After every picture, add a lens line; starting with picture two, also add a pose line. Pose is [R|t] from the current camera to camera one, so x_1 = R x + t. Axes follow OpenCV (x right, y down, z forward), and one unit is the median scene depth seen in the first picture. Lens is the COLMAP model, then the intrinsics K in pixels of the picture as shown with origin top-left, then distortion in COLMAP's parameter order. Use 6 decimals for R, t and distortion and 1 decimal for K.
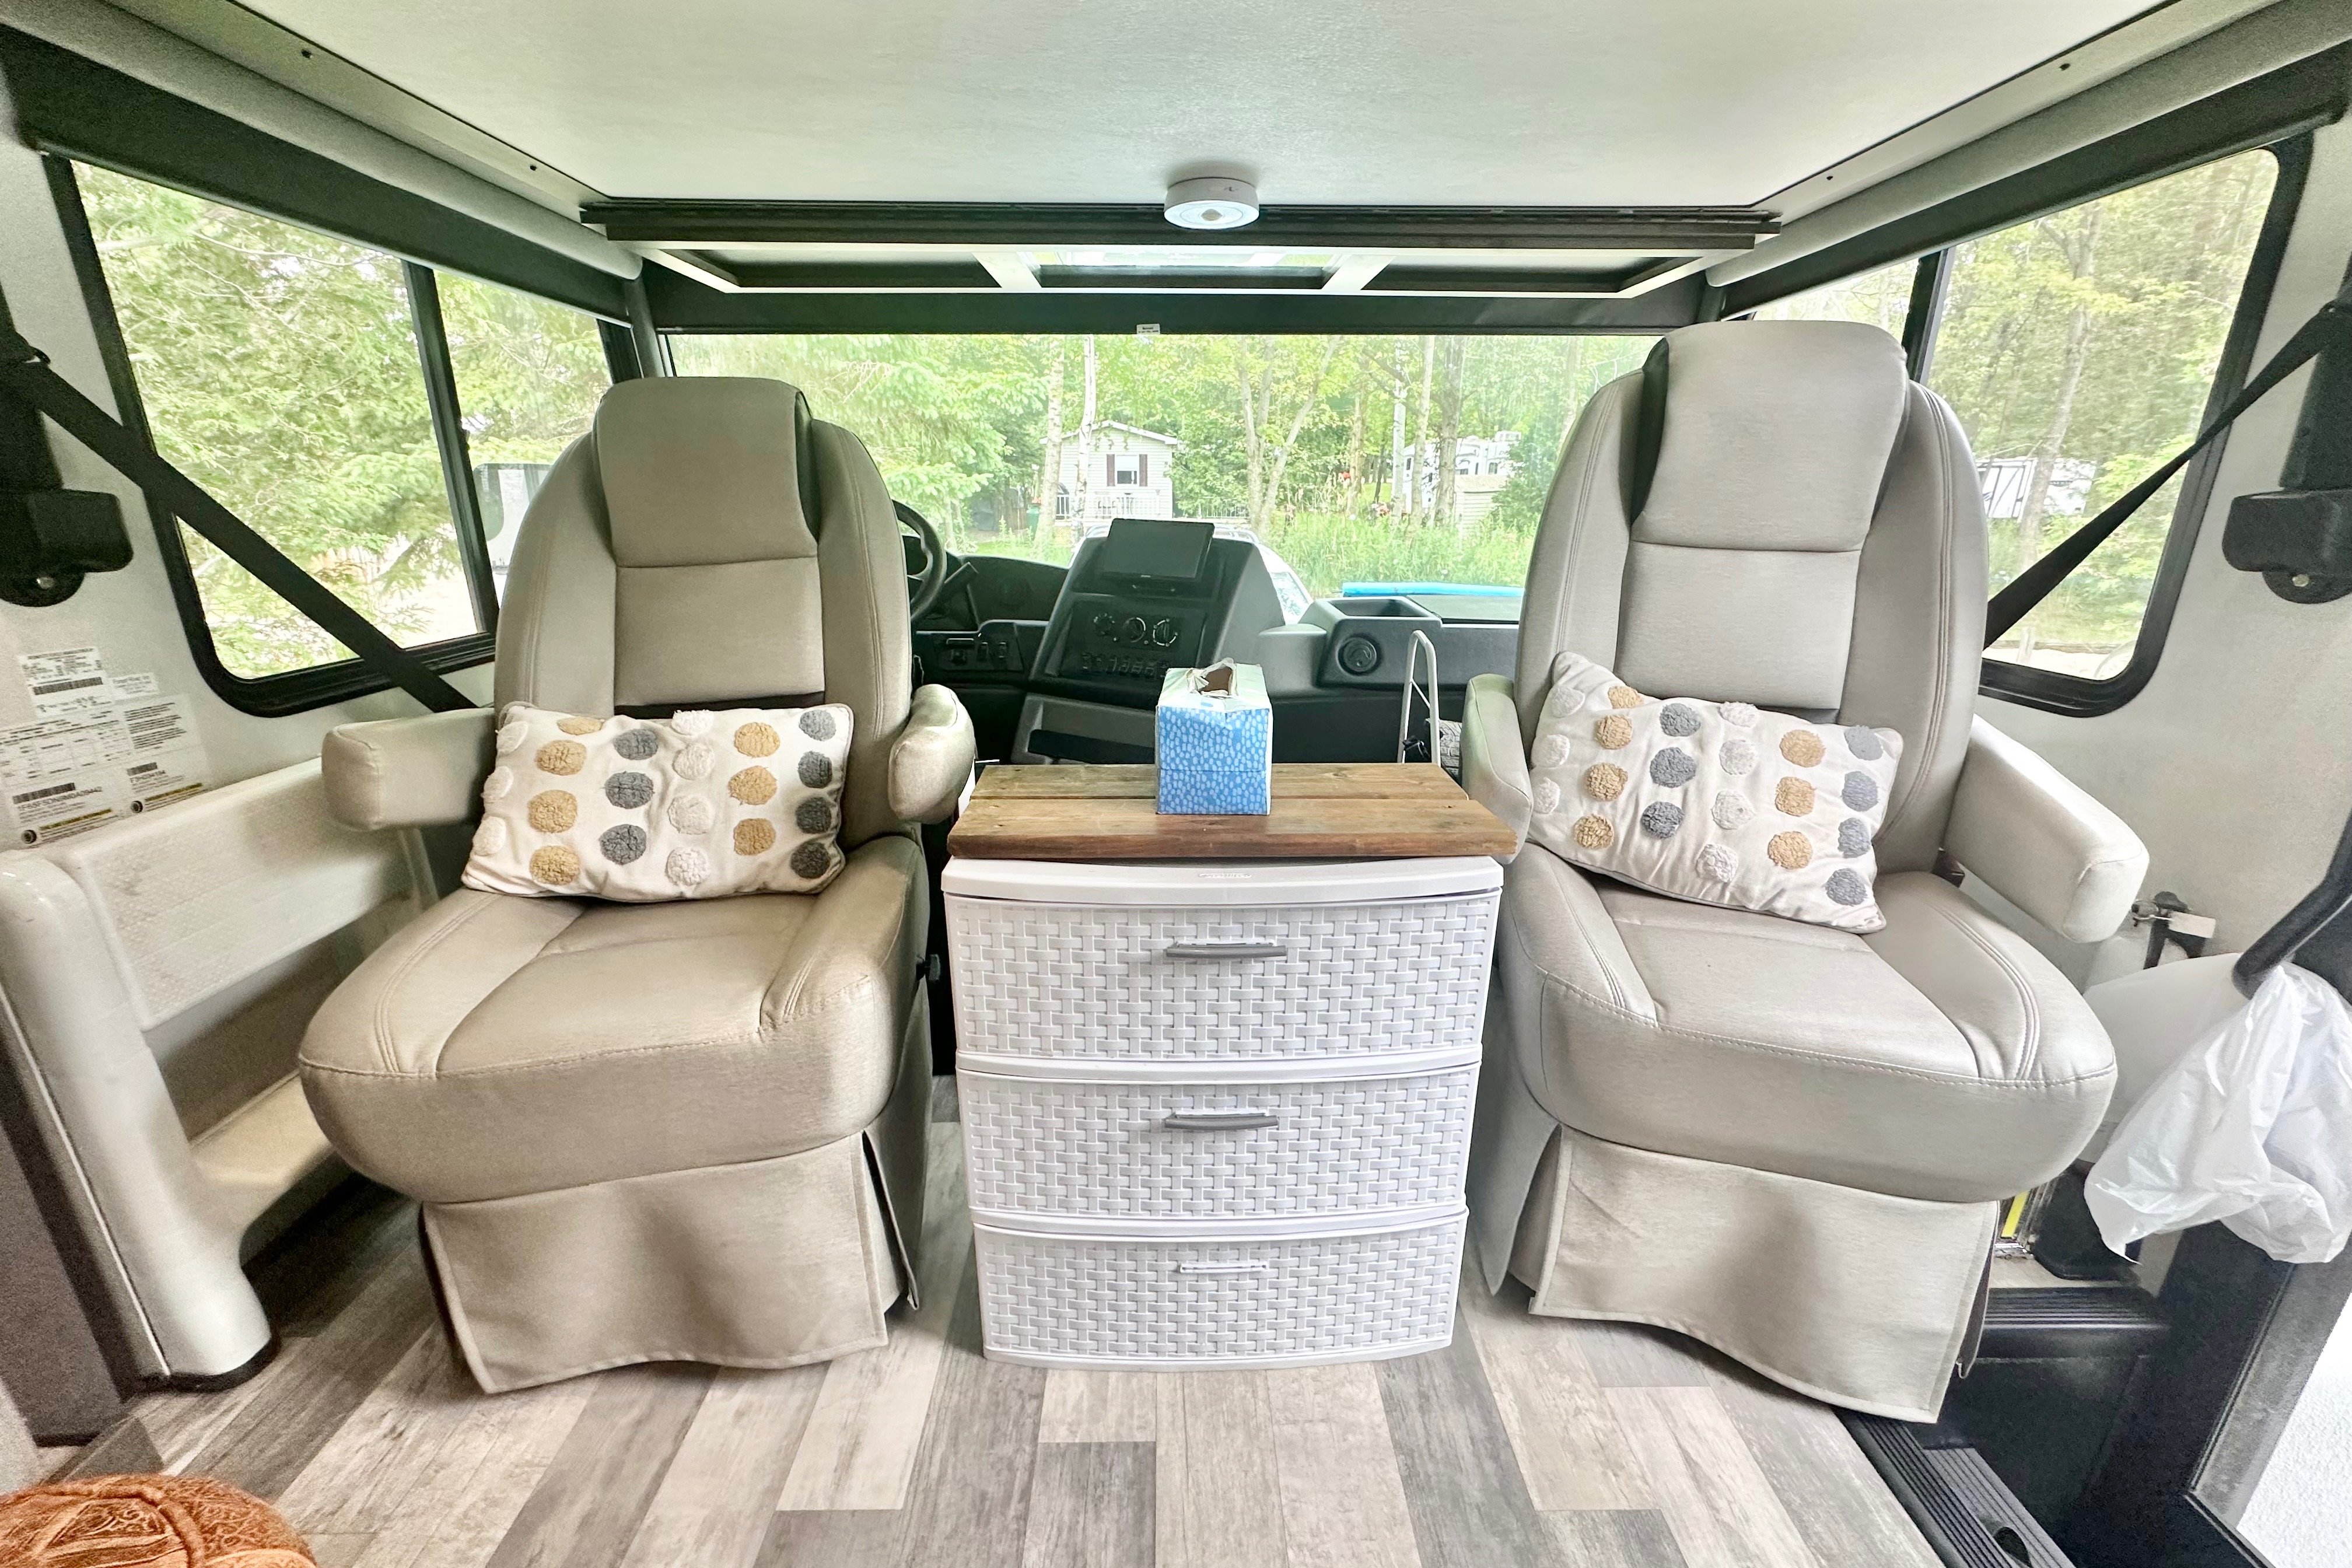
lens RADIAL K [[937.2, 0, 1177.8], [0, 937.2, 779.5], [0, 0, 1]] dist [-0.002078, -0.000227]
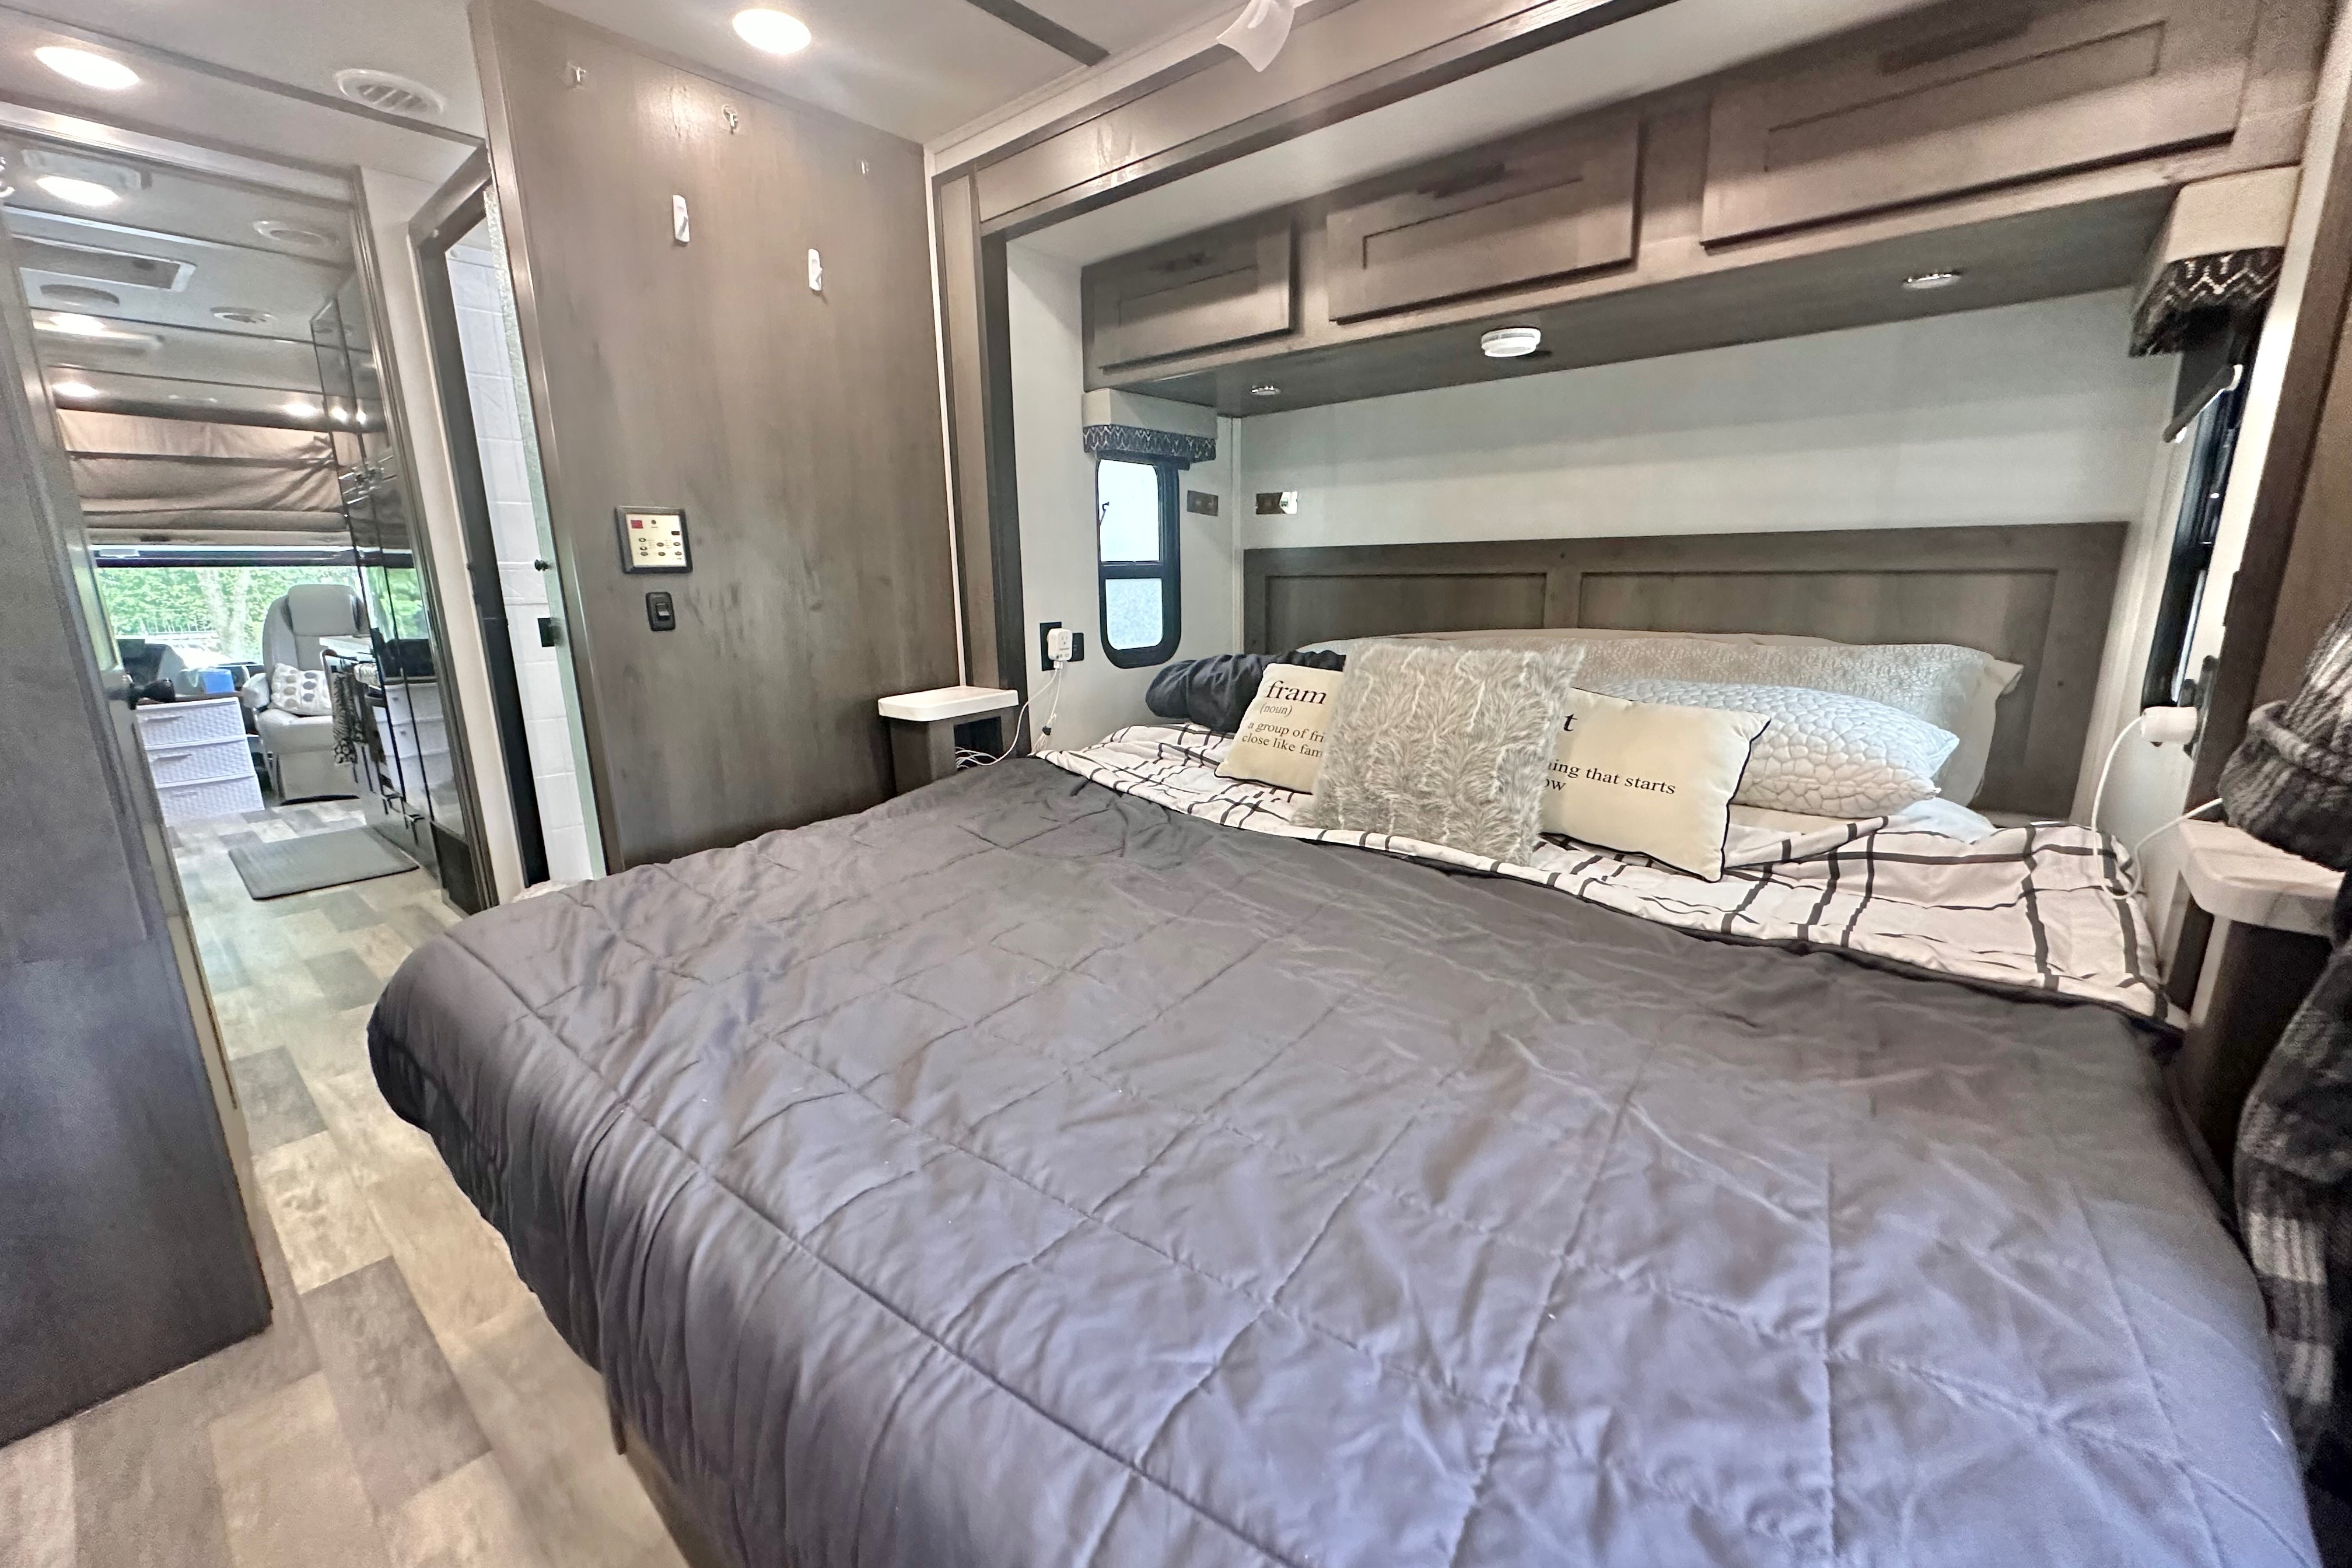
lens RADIAL K [[937.2, 0, 1177.8], [0, 937.2, 779.5], [0, 0, 1]] dist [-0.002078, -0.000227]
pose [[0.656382, -0.174661, 0.733932, -0.095382], [0.242294, 0.970099, 0.014171, 1.351721], [-0.714462, 0.168525, 0.679075, -4.855976]]
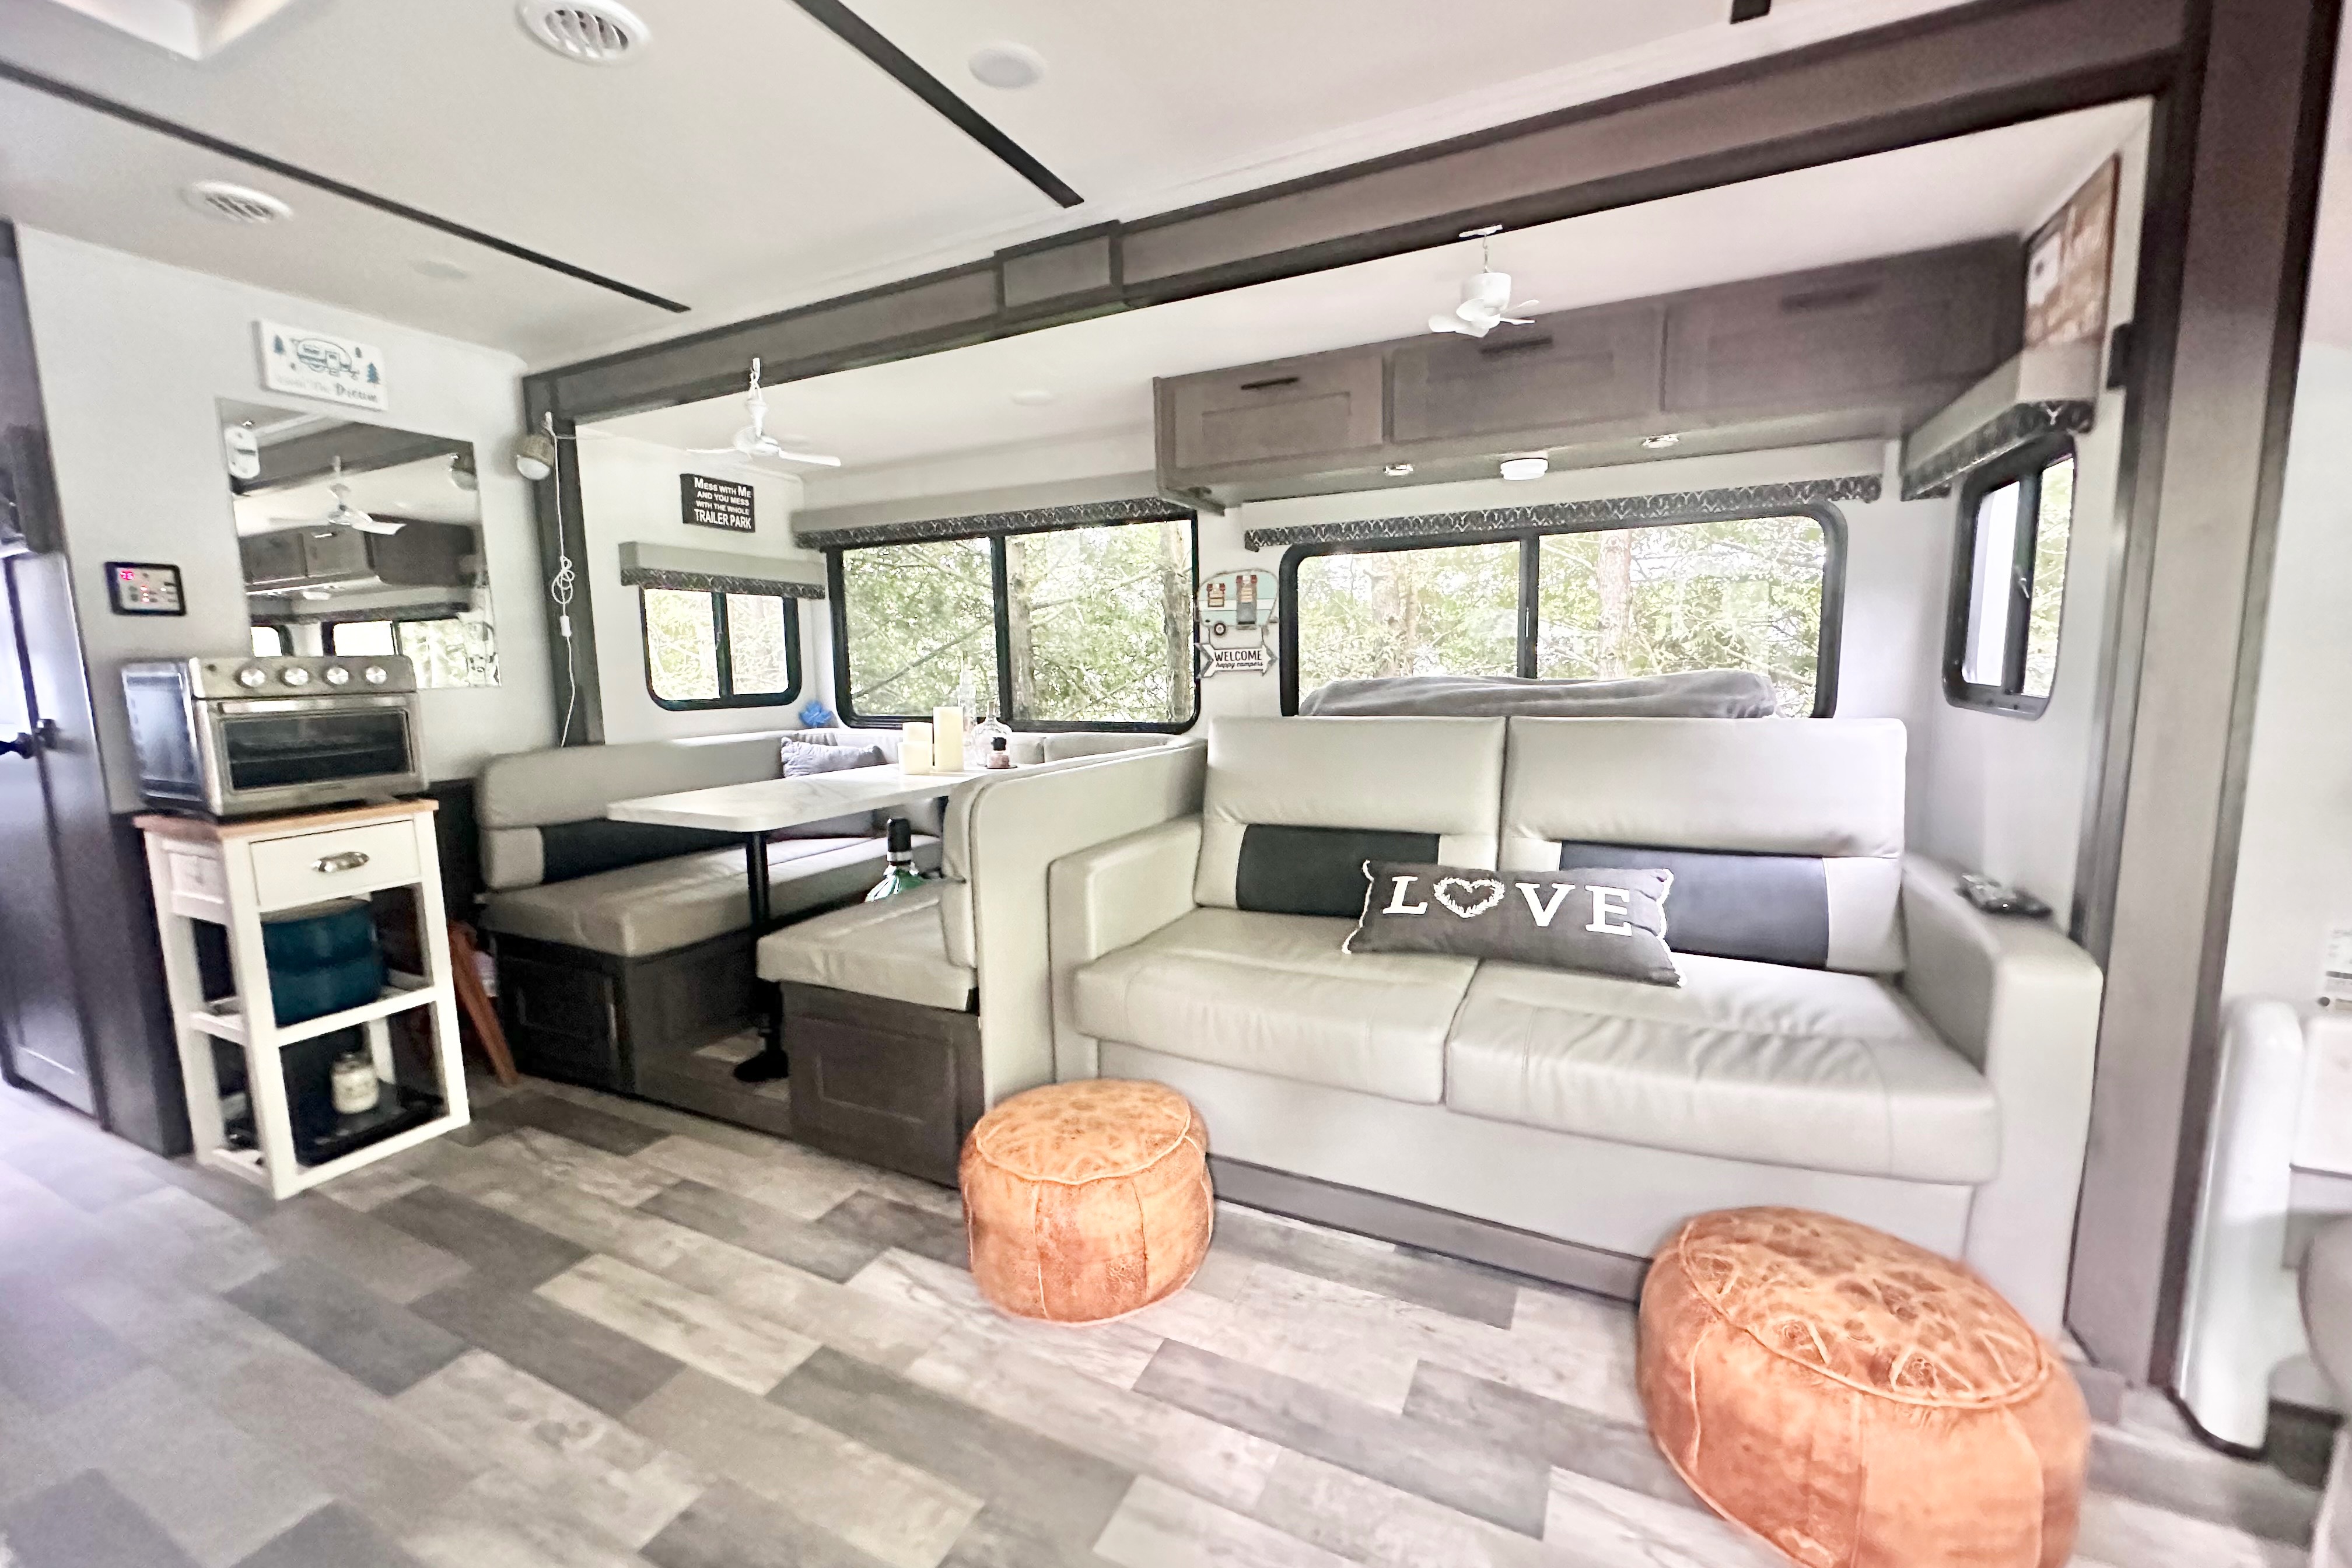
lens RADIAL K [[937.2, 0, 1177.8], [0, 937.2, 779.5], [0, 0, 1]] dist [-0.002078, -0.000227]
pose [[-0.449862, 0.121452, -0.884801, 0.523859], [-0.246003, 0.935534, 0.253492, -0.138349], [0.858549, 0.331700, -0.390984, 0.008941]]
